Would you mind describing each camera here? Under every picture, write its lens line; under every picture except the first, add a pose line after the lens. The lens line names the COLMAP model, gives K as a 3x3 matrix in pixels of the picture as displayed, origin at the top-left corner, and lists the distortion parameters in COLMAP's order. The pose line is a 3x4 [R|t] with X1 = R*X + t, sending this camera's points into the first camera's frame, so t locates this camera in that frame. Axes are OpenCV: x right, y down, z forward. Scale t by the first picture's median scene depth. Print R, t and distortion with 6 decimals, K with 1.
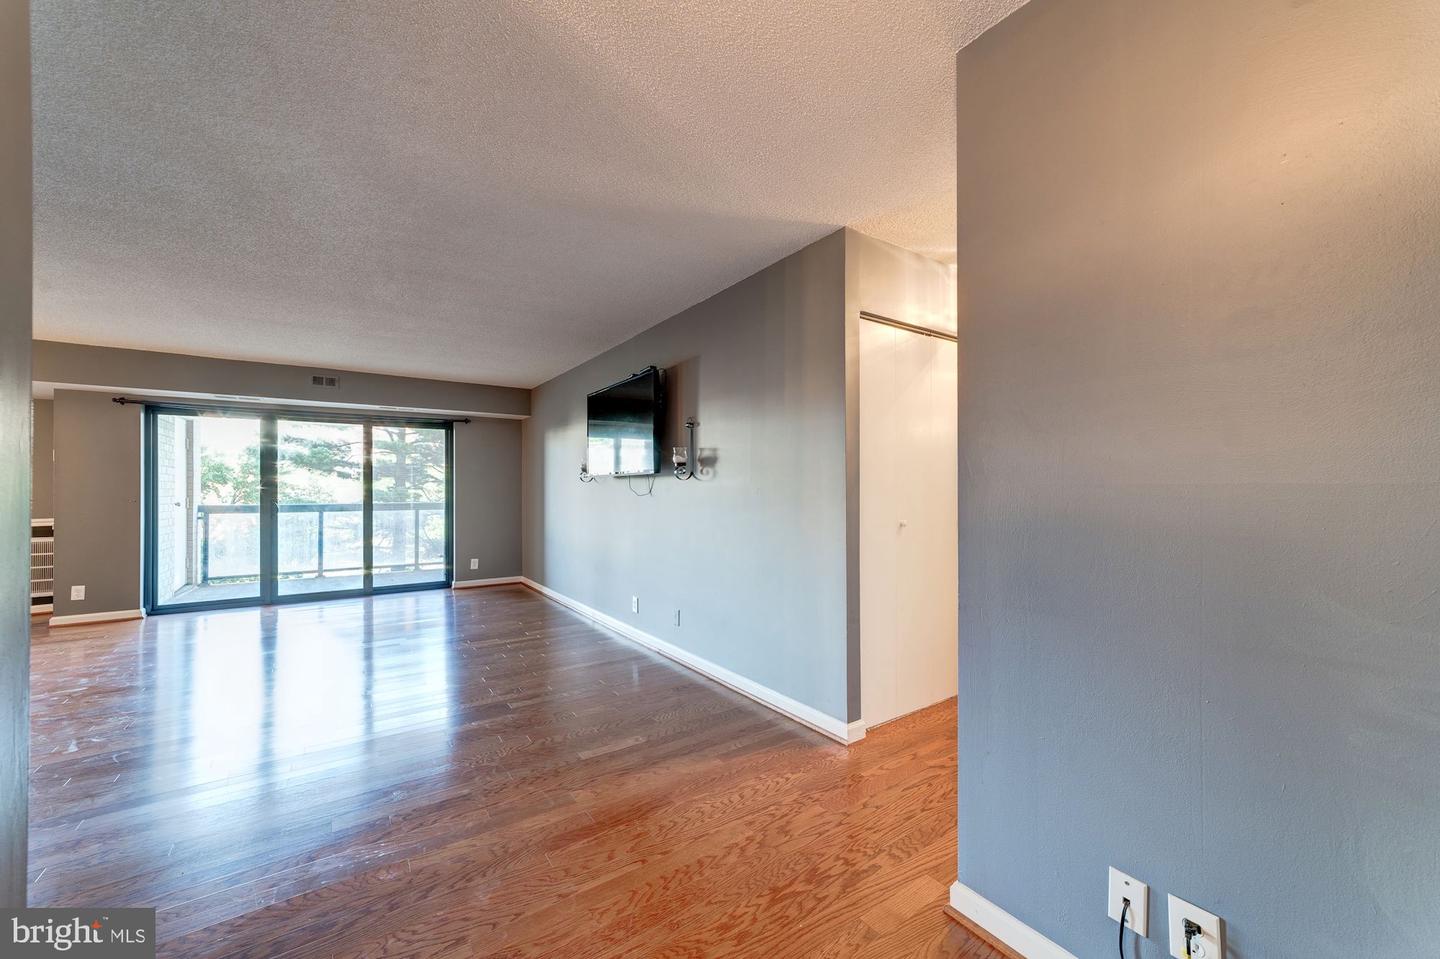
lens RADIAL K [[569.7, 0, 709.5], [0, 569.7, 486.1], [0, 0, 1]] dist [-0.010642, 0.007152]
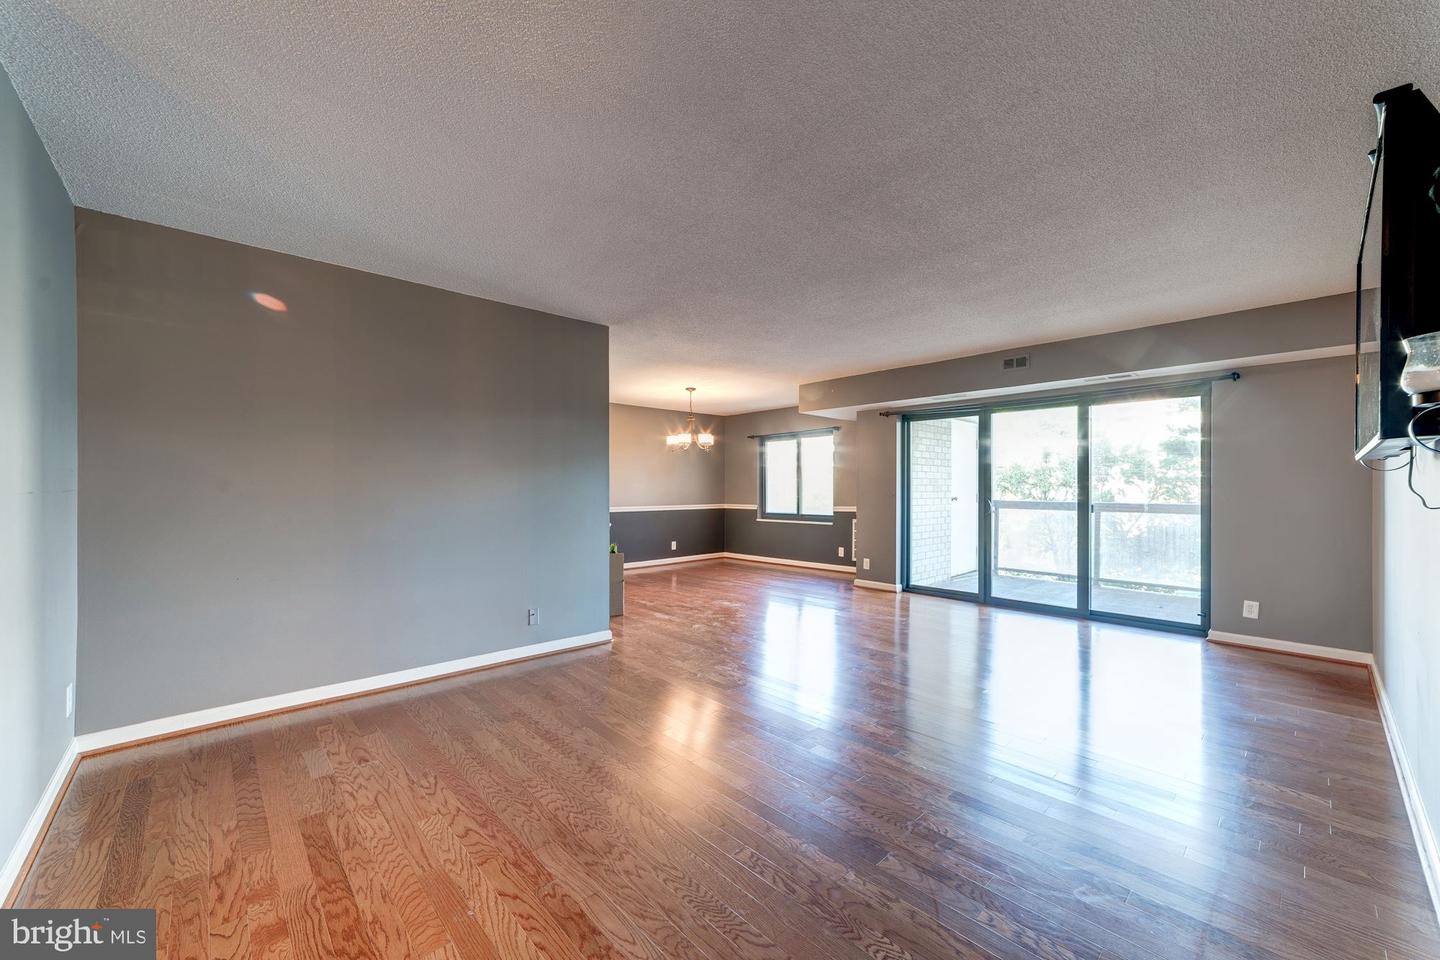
lens RADIAL K [[559.1, 0, 733.2], [0, 559.1, 484.2], [0, 0, 1]] dist [-0.001662, 0.006126]
pose [[0.155926, -0.000278, -0.987769, 0.109519], [0.004321, 0.999991, 0.000400, 0.000959], [0.987759, -0.004330, 0.155926, 0.435778]]
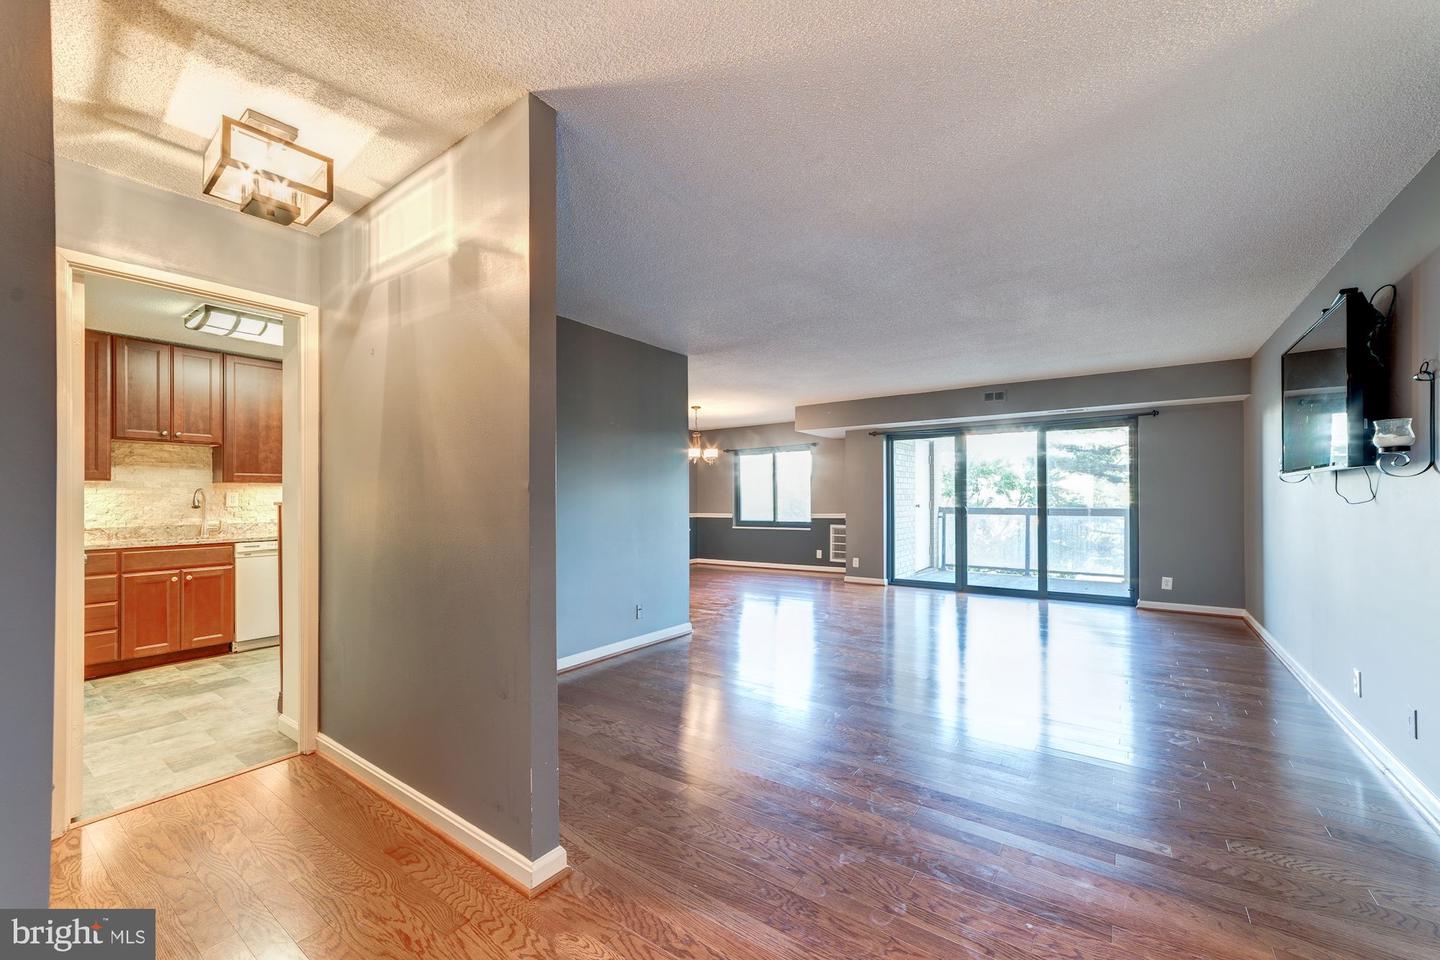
lens RADIAL K [[568.6, 0, 720.6], [0, 568.6, 492.5], [0, 0, 1]] dist [0.000255, 0.006273]
pose [[0.340888, -0.005510, -0.940088, 0.178765], [0.008966, 0.999956, -0.002610, 0.000376], [0.940061, -0.007539, 0.340922, 0.123548]]
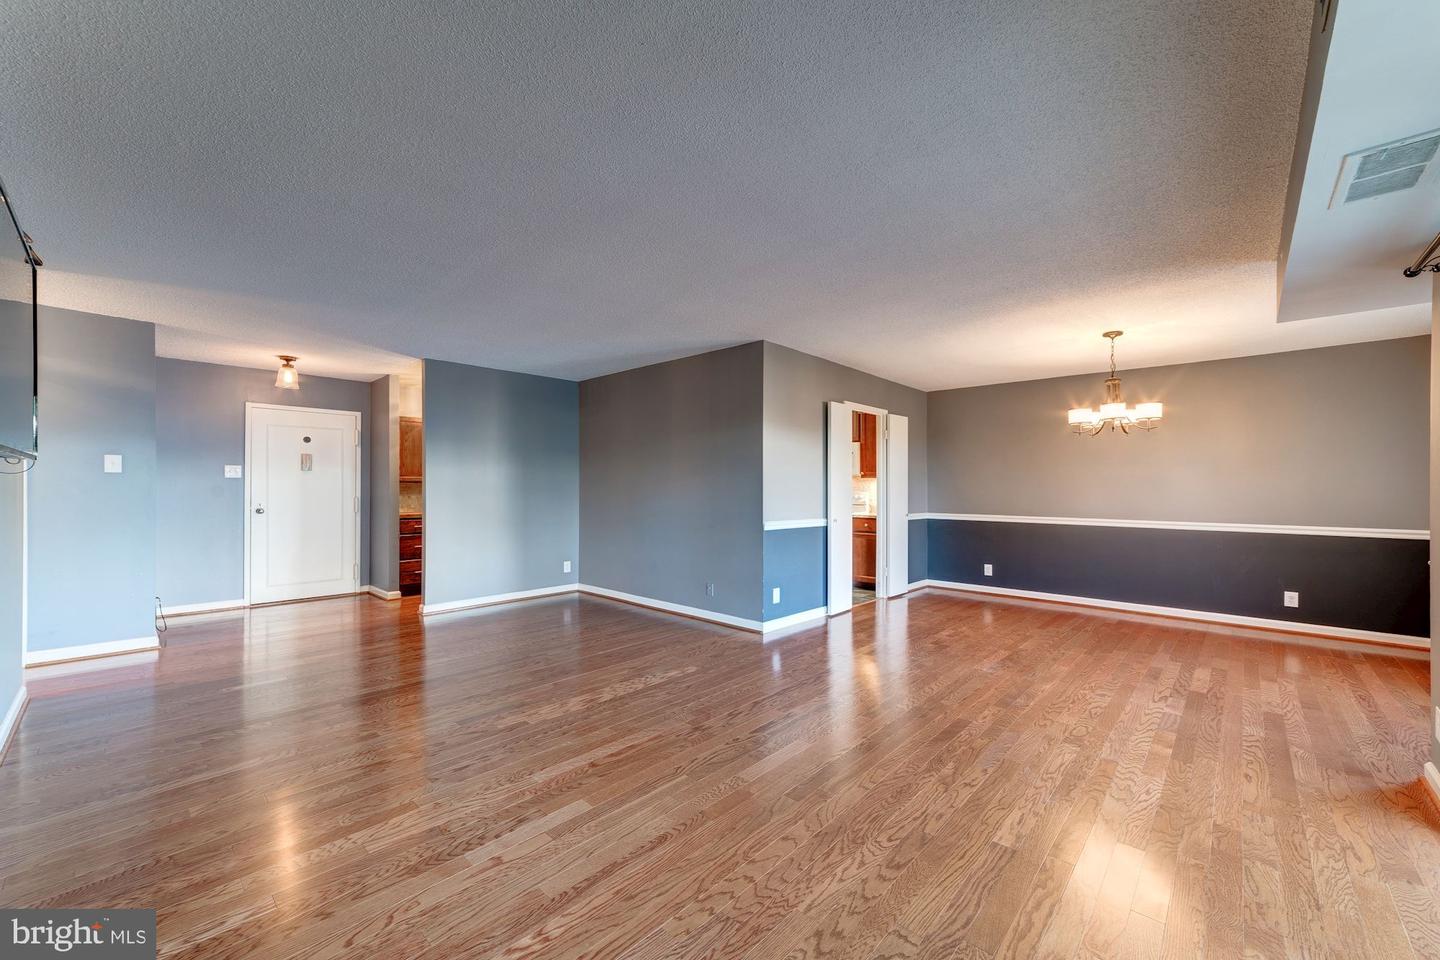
lens RADIAL K [[569.7, 0, 709.5], [0, 569.7, 486.6], [0, 0, 1]] dist [-0.010642, 0.007152]
pose [[-0.978055, 0.000936, -0.208343, -0.412333], [0.002117, 0.999983, -0.005444, 0.004053], [0.208334, -0.005765, -0.978041, 1.158096]]
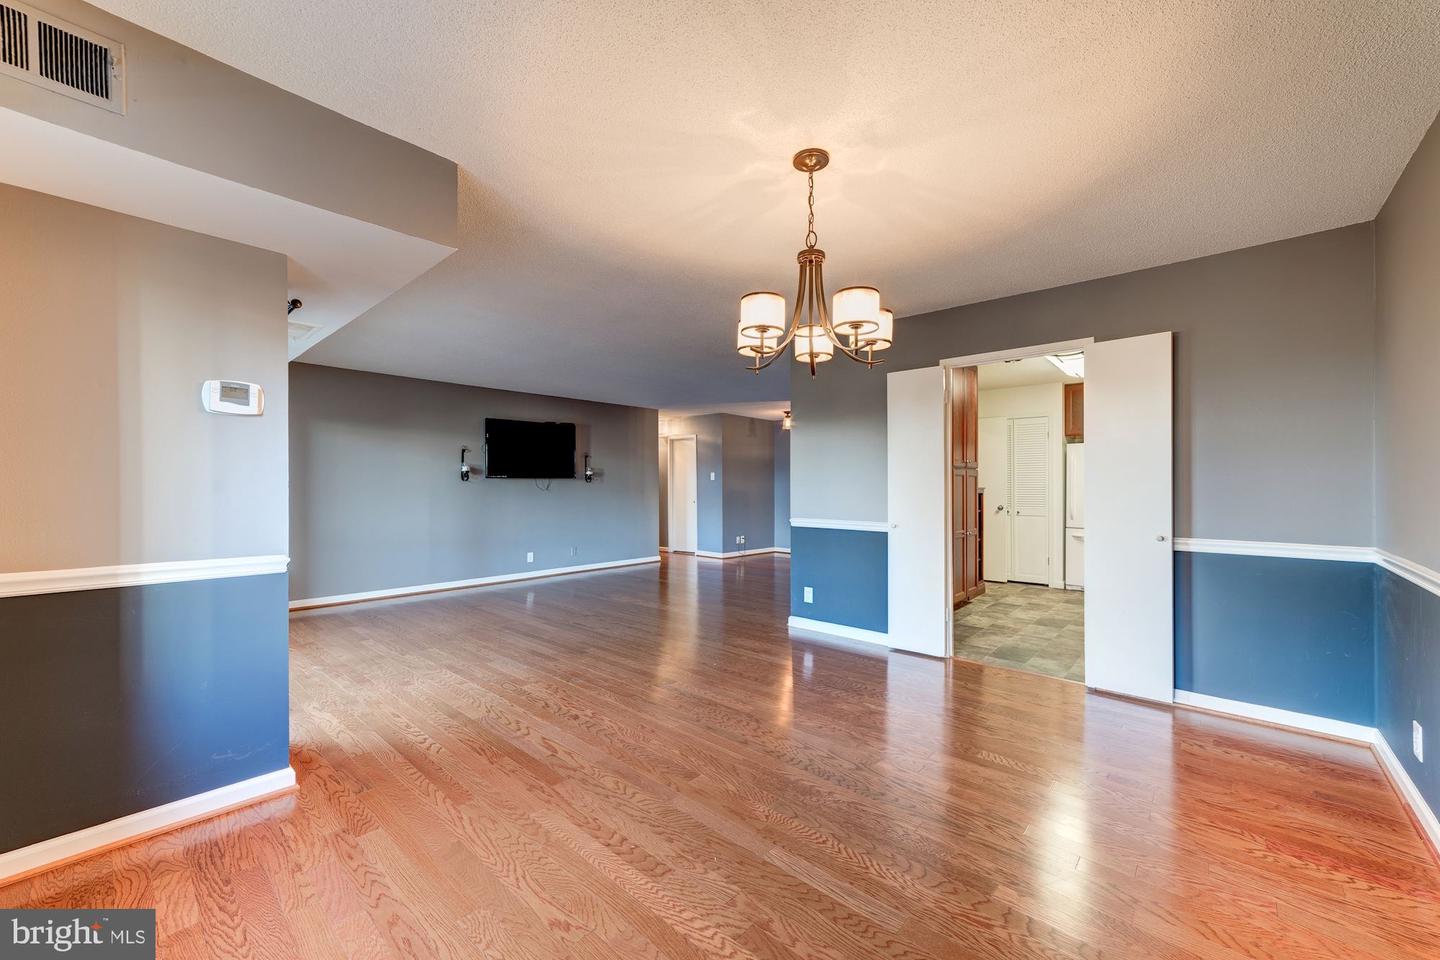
lens RADIAL K [[562.2, 0, 718.7], [0, 562.2, 487.8], [0, 0, 1]] dist [-0.010042, 0.007812]
pose [[-0.231046, 0.002565, 0.972940, -1.436853], [-0.002077, 0.999993, -0.003130, 0.009036], [-0.972941, -0.002743, -0.231039, 0.670812]]
